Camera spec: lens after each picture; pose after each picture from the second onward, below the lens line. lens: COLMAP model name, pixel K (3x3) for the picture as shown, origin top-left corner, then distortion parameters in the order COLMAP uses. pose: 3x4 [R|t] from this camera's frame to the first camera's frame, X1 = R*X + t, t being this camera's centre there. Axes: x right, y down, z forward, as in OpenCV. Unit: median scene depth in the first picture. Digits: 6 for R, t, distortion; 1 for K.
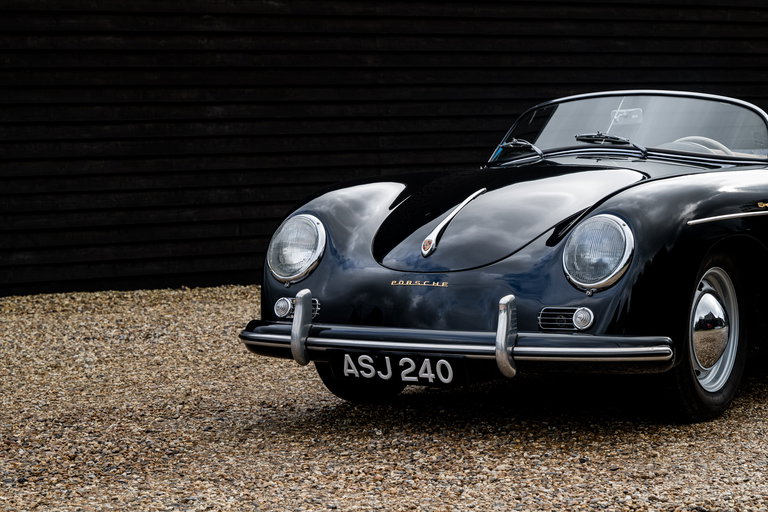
lens RADIAL K [[1785.7, 0, 384.0], [0, 1785.7, 256.0], [0, 0, 1]] dist [0.017795, -0.194839]
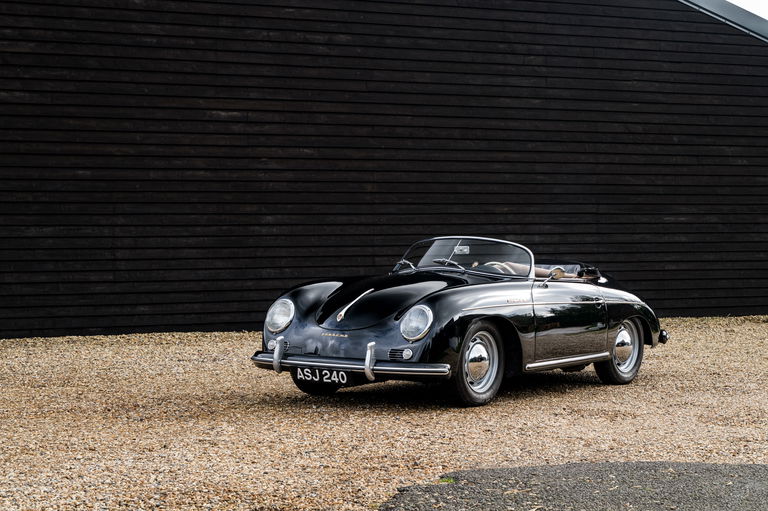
lens RADIAL K [[1589.5, 0, 384.0], [0, 1589.5, 255.5], [0, 0, 1]] dist [0.015243, 0.030235]
pose [[0.998510, 0.026552, -0.047679, 0.125372], [-0.027949, 0.999192, -0.028868, -0.019475], [0.046874, 0.030158, 0.998445, -0.648851]]
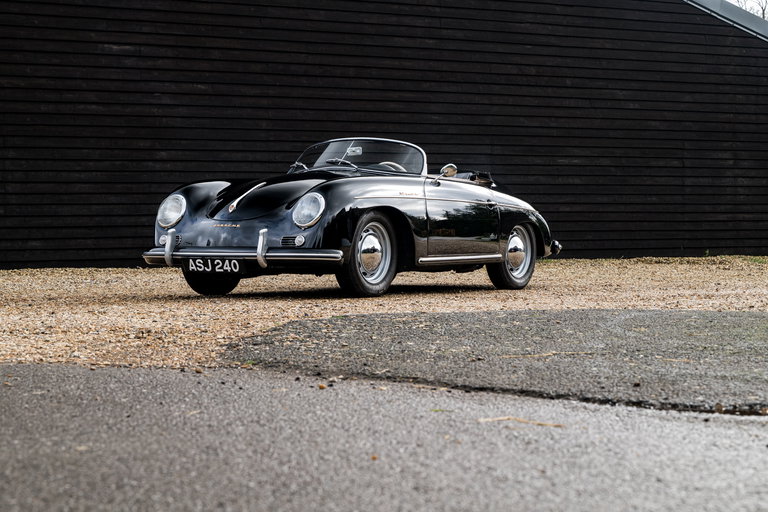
lens RADIAL K [[1589.5, 0, 384.0], [0, 1589.5, 256.0], [0, 0, 1]] dist [0.015243, 0.030235]
pose [[0.999715, 0.018929, 0.014568, 0.135305], [-0.018432, 0.999268, -0.033509, 0.083762], [-0.015192, 0.033231, 0.999332, -0.643783]]
